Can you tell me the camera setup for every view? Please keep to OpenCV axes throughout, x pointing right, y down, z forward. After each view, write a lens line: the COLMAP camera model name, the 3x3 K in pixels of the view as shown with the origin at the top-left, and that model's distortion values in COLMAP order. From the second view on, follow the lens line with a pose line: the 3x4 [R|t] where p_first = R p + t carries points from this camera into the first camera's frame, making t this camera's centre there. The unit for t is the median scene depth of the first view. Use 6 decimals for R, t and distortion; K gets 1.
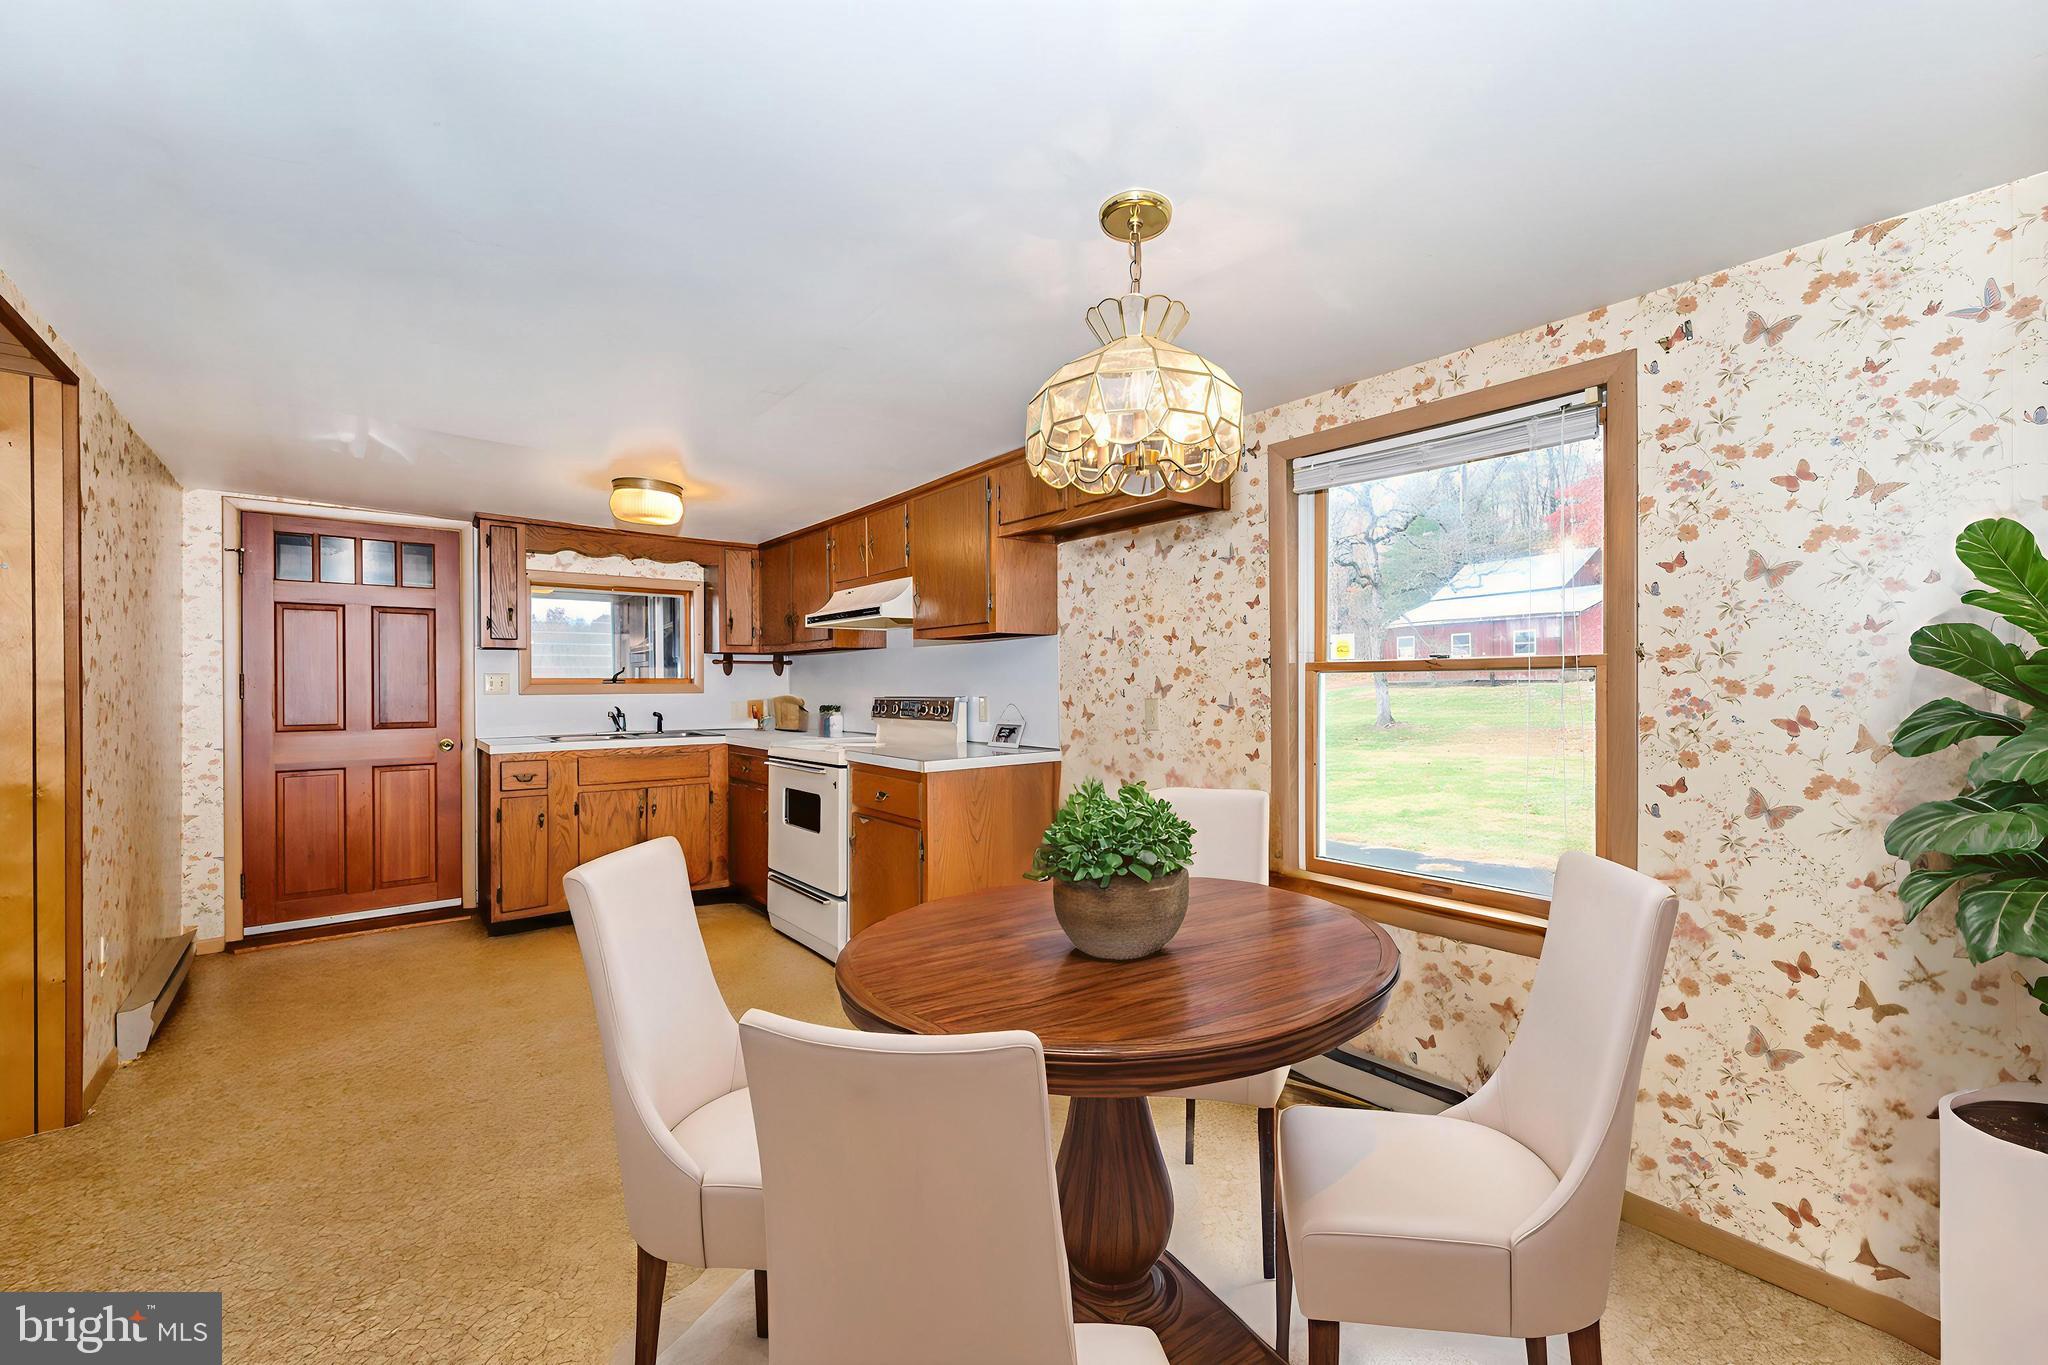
lens RADIAL K [[818.8, 0, 1018.4], [0, 818.8, 681.3], [0, 0, 1]] dist [0.000179, 0.000921]
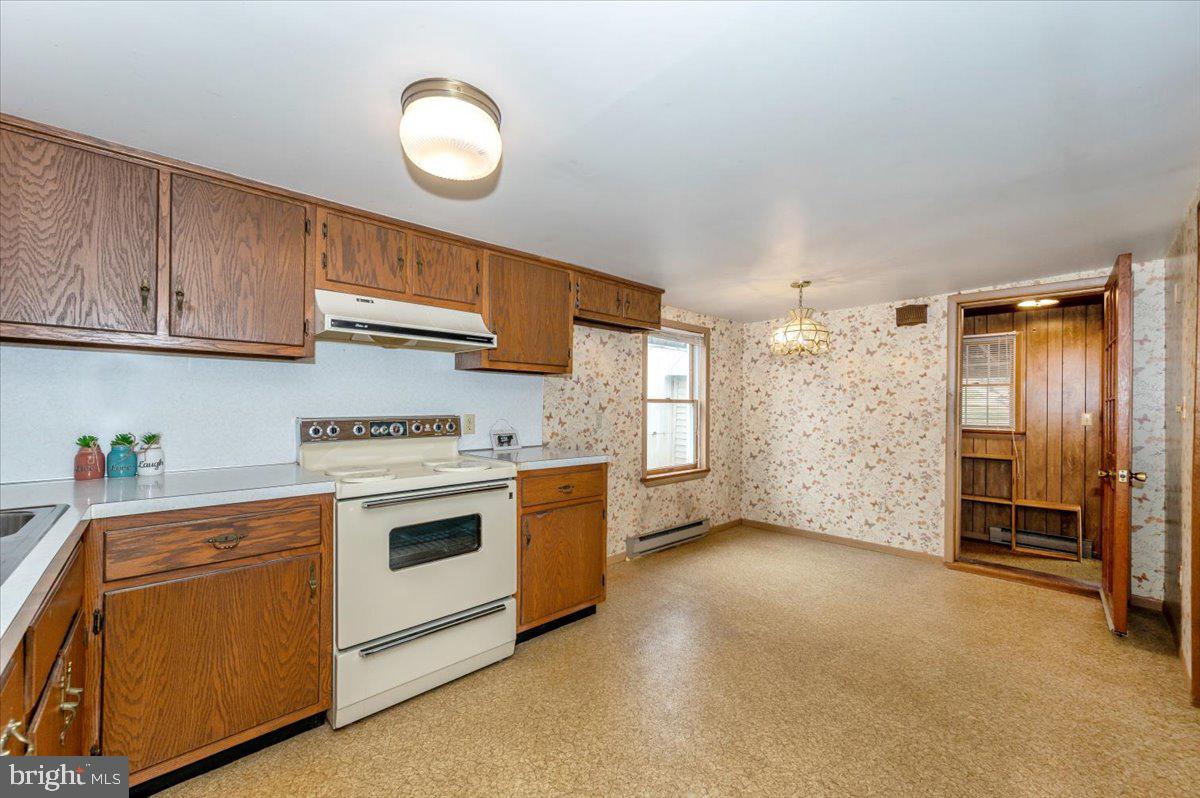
lens RADIAL K [[479.8, 0, 596.4], [0, 479.8, 401.4], [0, 0, 1]] dist [0.000179, 0.000921]
pose [[-0.080655, 0.014099, 0.996642, -0.751982], [-0.007281, 0.999865, -0.014734, 0.007023], [-0.996715, -0.008445, -0.080542, 0.798290]]
